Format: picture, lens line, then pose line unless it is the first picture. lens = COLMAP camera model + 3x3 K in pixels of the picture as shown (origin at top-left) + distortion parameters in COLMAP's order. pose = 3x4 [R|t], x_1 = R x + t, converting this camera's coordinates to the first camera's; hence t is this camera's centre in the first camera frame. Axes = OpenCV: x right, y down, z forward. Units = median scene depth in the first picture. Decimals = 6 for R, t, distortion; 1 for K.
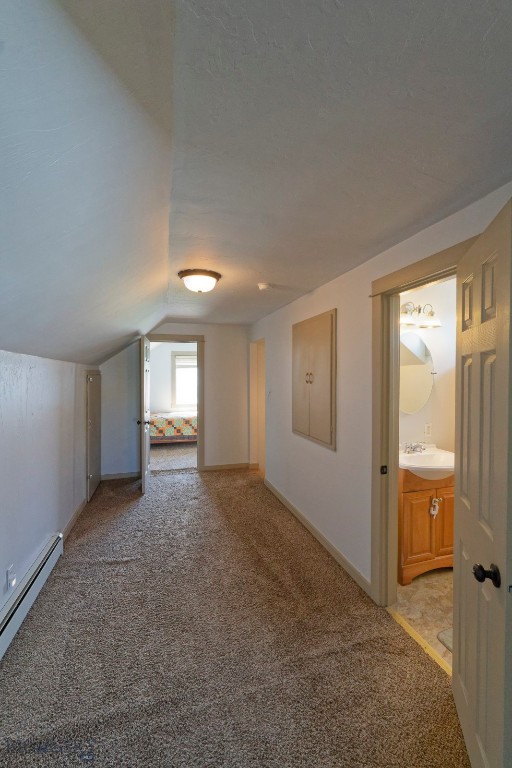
lens RADIAL K [[327.8, 0, 255.6], [0, 327.8, 382.1], [0, 0, 1]] dist [-0.002012, -0.000188]
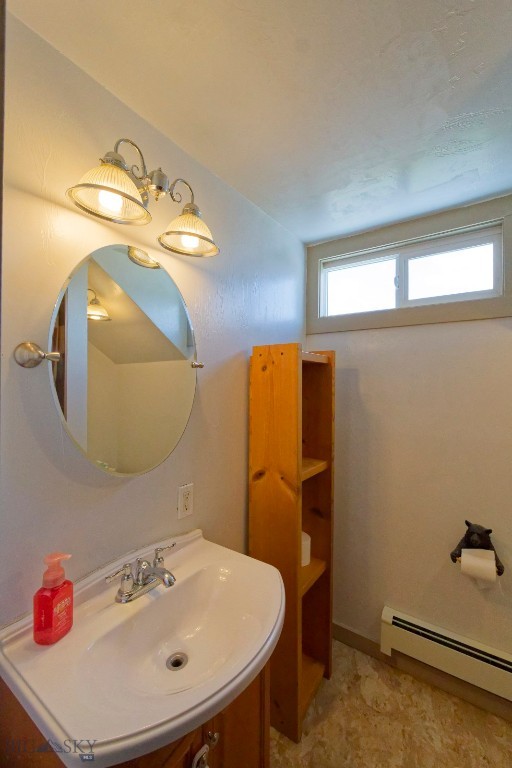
lens RADIAL K [[327.8, 0, 256.1], [0, 327.8, 381.3], [0, 0, 1]] dist [-0.002012, -0.000188]
pose [[0.780423, -0.000220, 0.625252, 0.332493], [0.000292, 1.000000, -0.000013, -0.007965], [-0.625252, 0.000193, 0.780423, 0.611450]]
